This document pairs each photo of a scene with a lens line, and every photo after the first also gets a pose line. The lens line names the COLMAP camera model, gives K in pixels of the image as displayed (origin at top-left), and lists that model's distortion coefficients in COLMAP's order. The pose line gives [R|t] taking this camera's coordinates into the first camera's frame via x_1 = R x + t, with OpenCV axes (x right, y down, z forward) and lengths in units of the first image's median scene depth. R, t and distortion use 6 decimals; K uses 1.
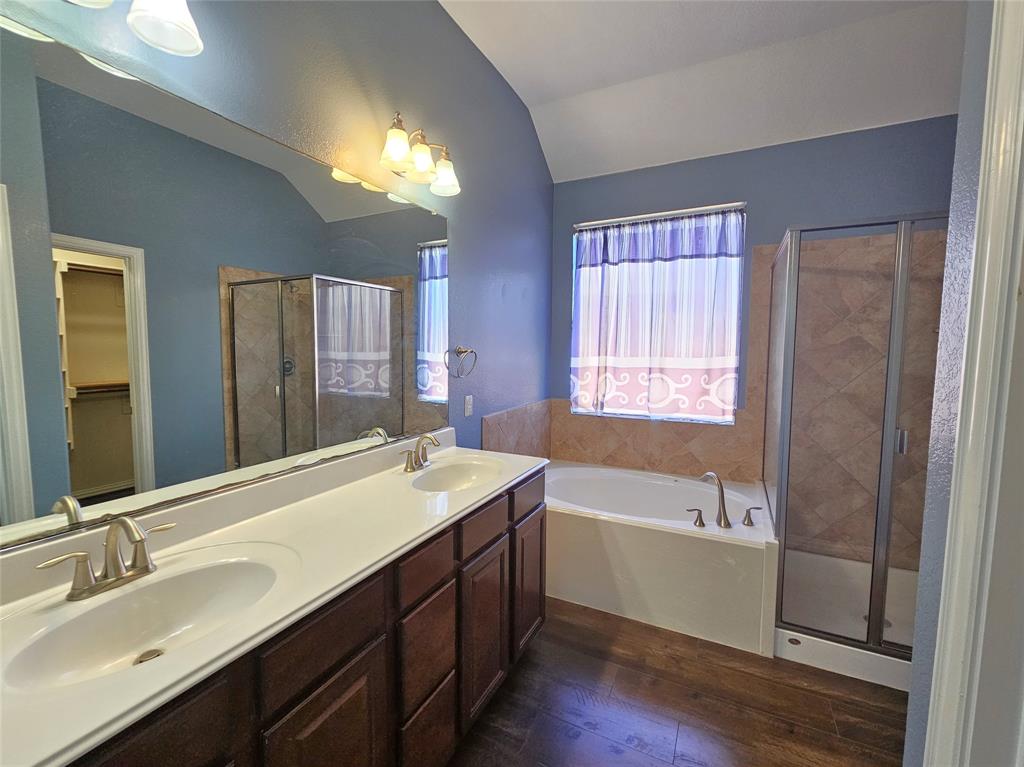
lens RADIAL K [[426.1, 0, 518.6], [0, 426.1, 384.5], [0, 0, 1]] dist [0.001691, 0.000451]
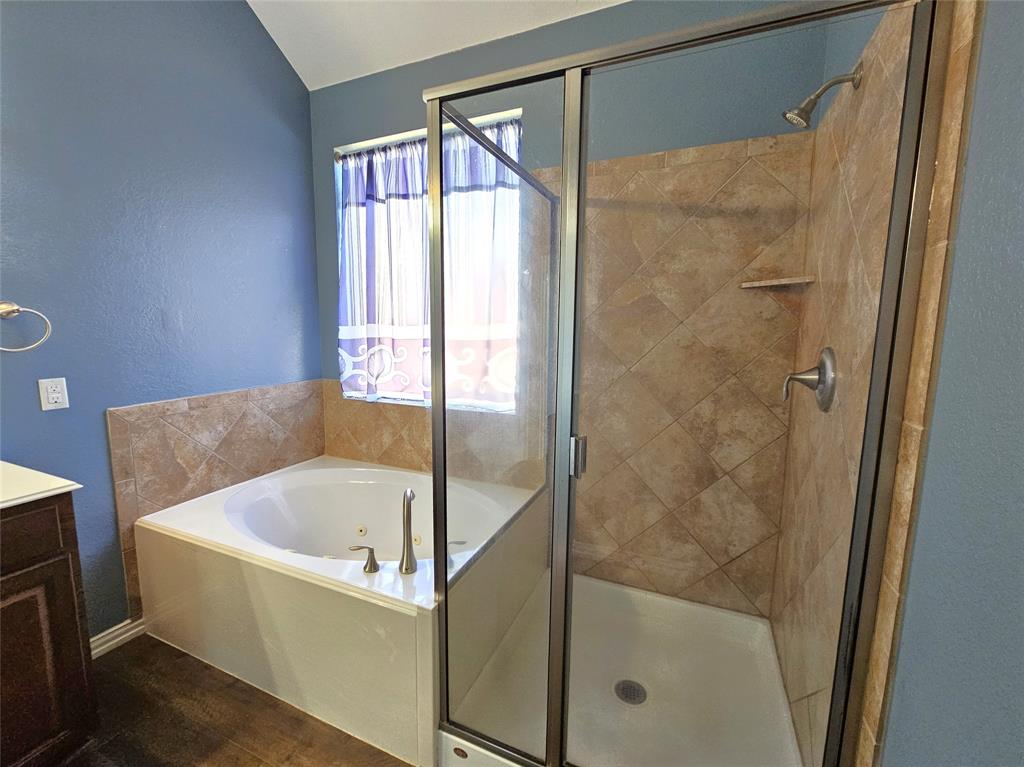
lens RADIAL K [[426.1, 0, 507.9], [0, 426.1, 384.3], [0, 0, 1]] dist [0.001691, 0.000451]
pose [[0.998793, -0.006345, 0.048716, 0.446885], [0.003476, 0.998267, 0.058740, -0.003181], [-0.049004, -0.058499, 0.997084, 0.239728]]
